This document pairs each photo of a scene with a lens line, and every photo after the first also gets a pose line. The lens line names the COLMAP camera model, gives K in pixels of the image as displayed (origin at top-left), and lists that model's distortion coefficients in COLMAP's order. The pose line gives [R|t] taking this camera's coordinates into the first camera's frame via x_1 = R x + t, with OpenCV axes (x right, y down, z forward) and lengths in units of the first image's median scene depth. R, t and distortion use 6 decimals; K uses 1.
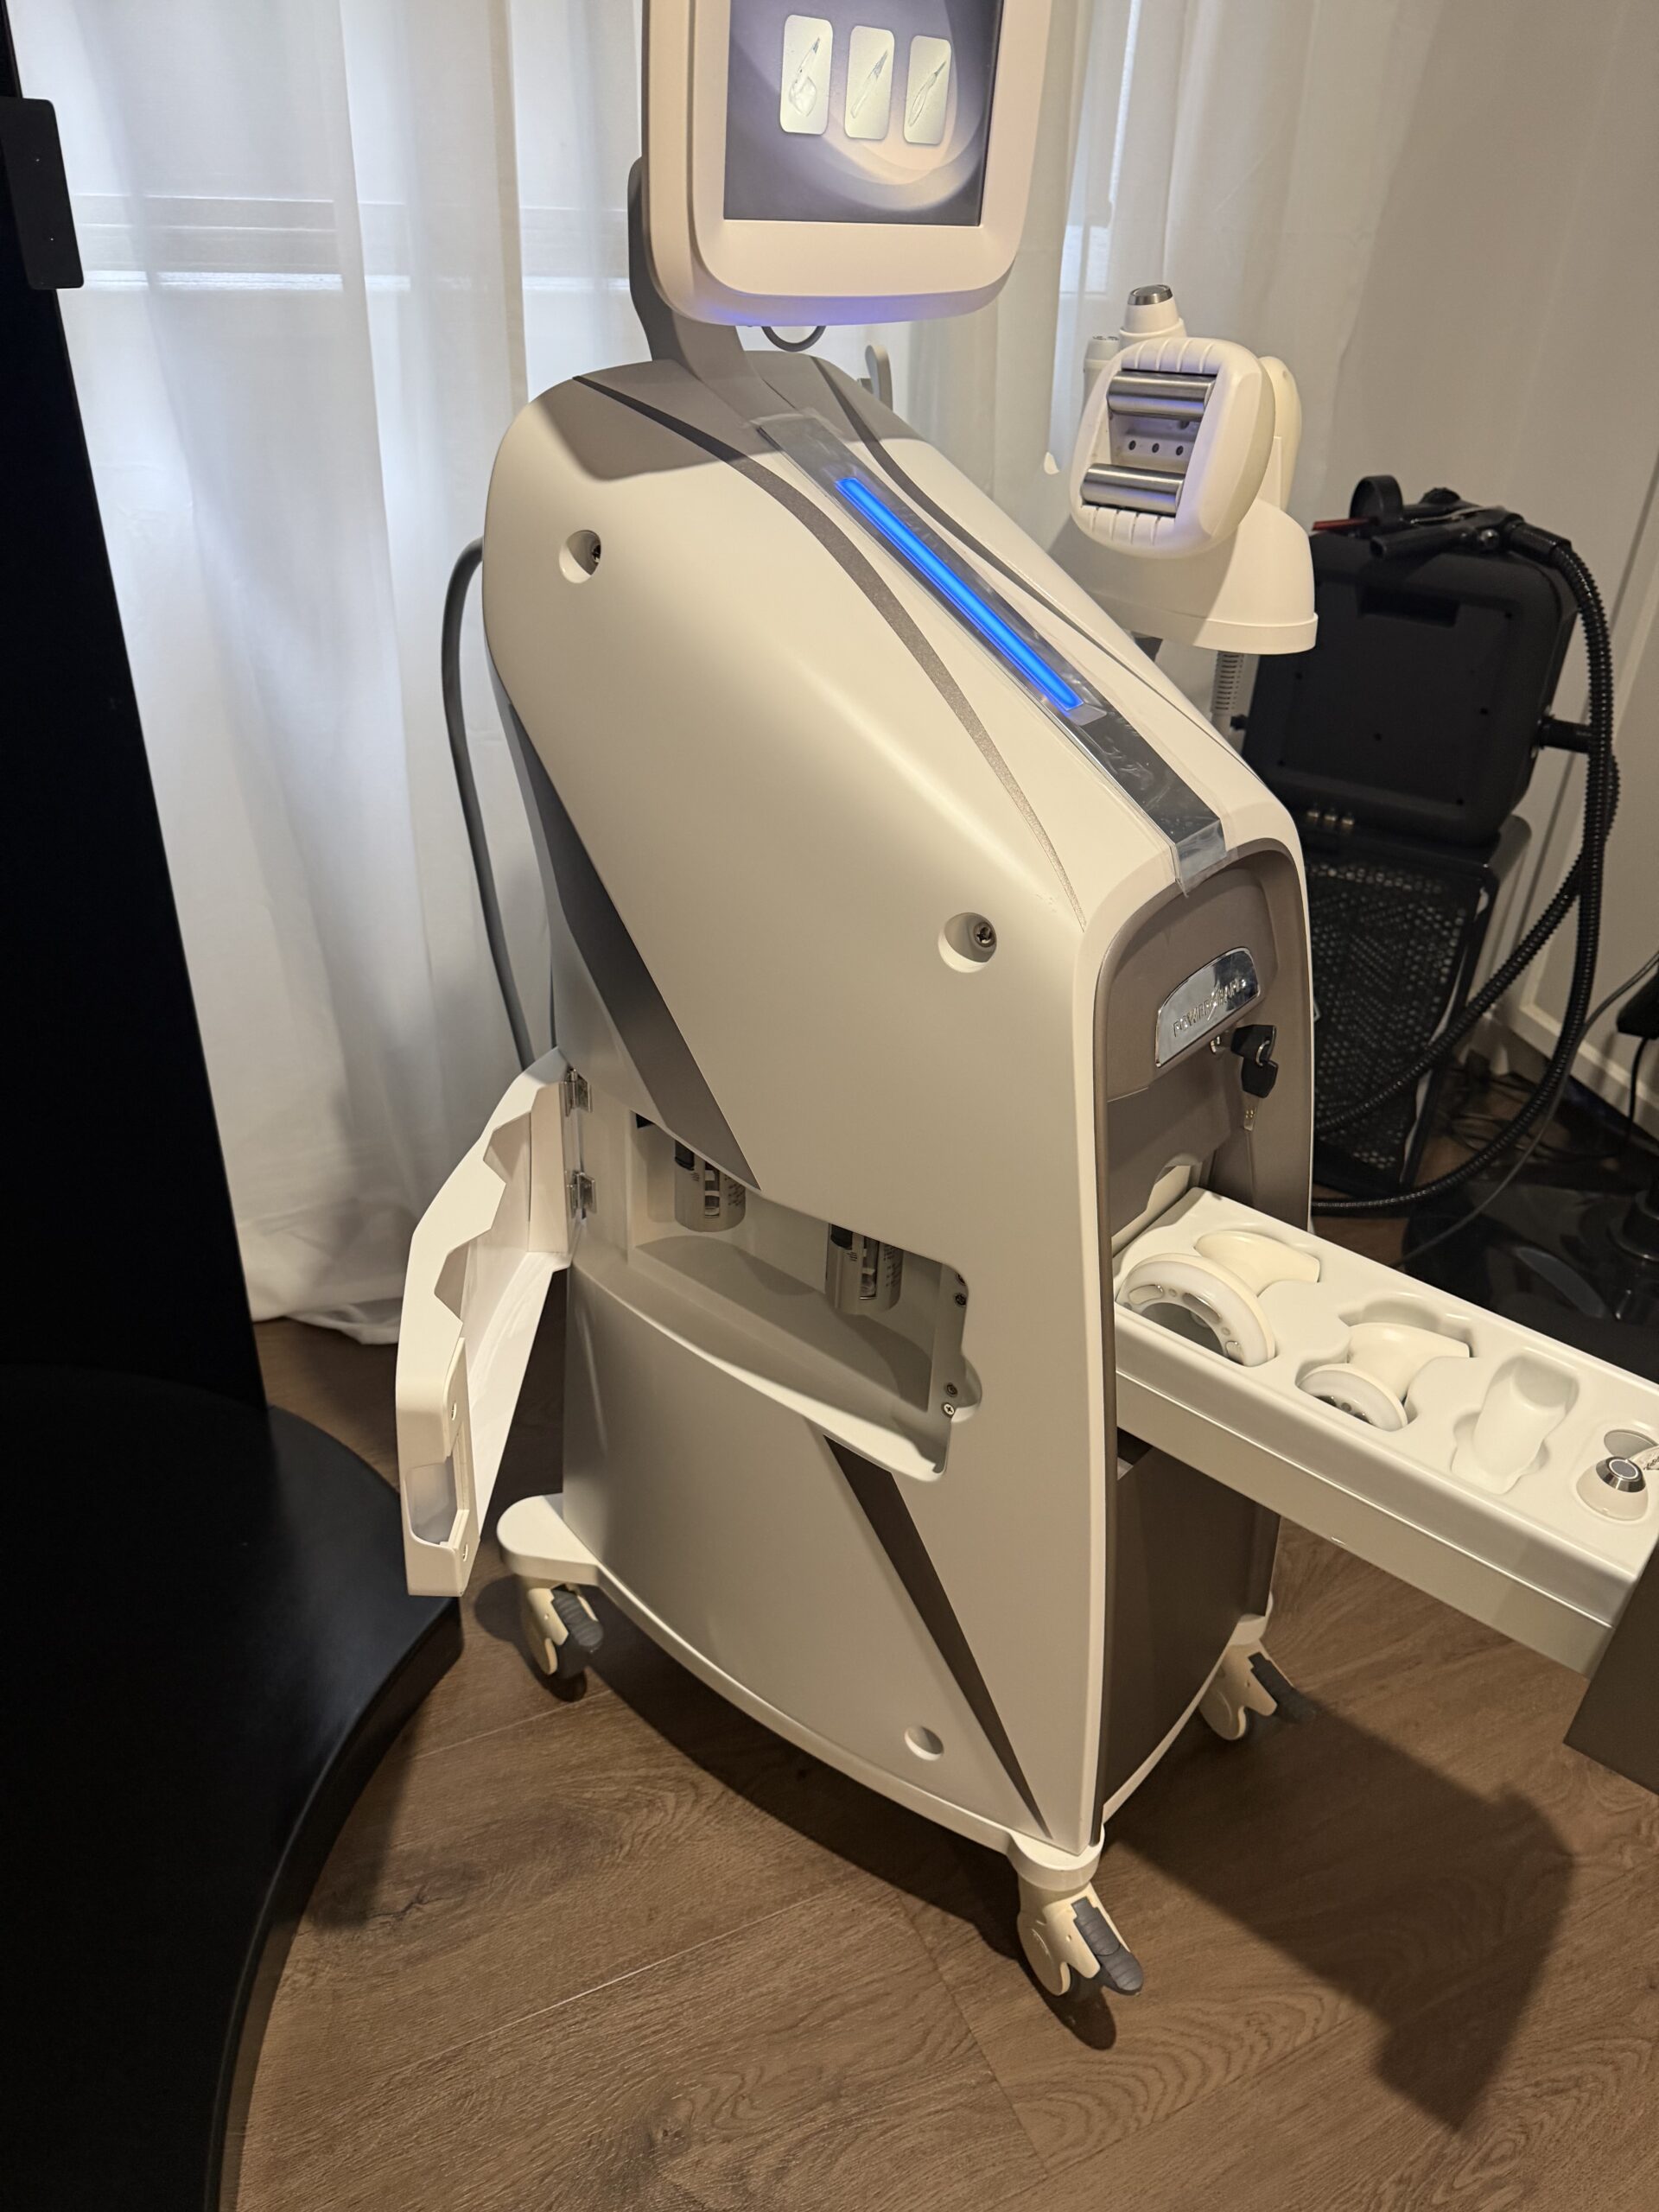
lens RADIAL K [[1583.3, 0, 816.7], [0, 1583.3, 1106.5], [0, 0, 1]] dist [-0.039843, -0.008957]
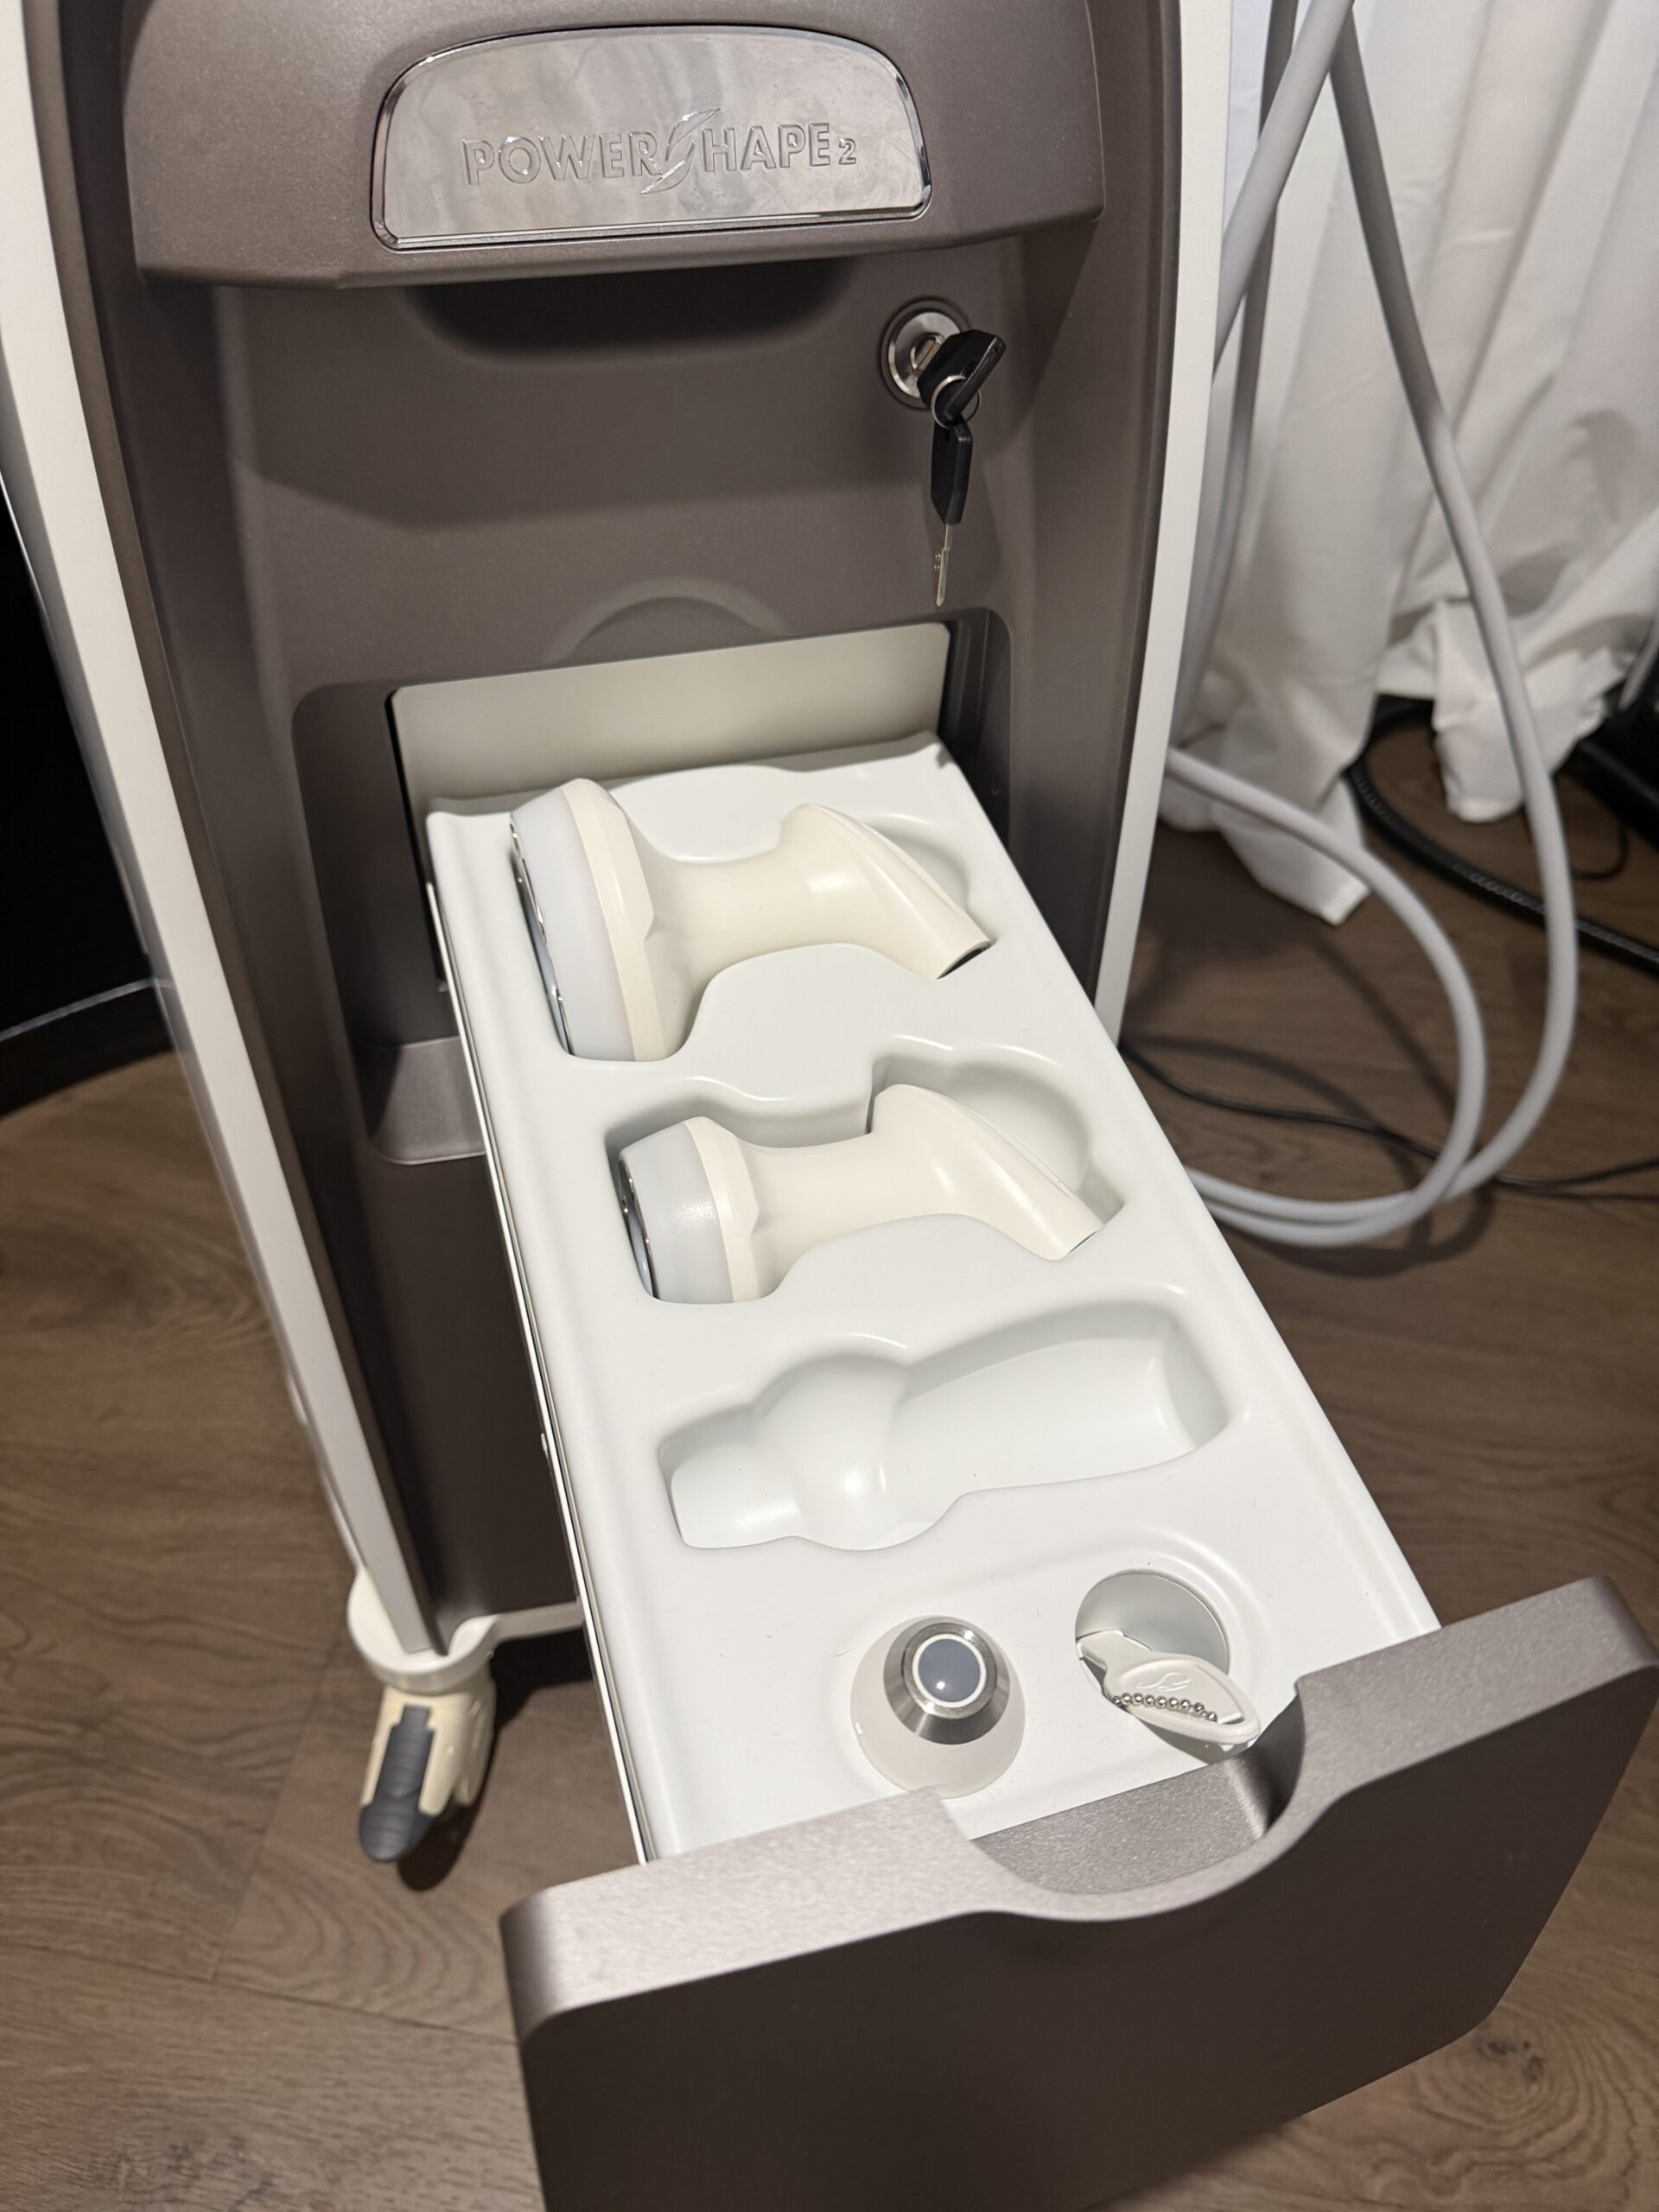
lens RADIAL K [[1583.3, 0, 833.8], [0, 1583.3, 1119.5], [0, 0, 1]] dist [-0.039843, -0.008957]
pose [[0.827834, 0.422970, -0.368493, 0.457575], [-0.299389, 0.888632, 0.347418, -0.003545], [0.474402, -0.177282, 0.862273, 0.550380]]
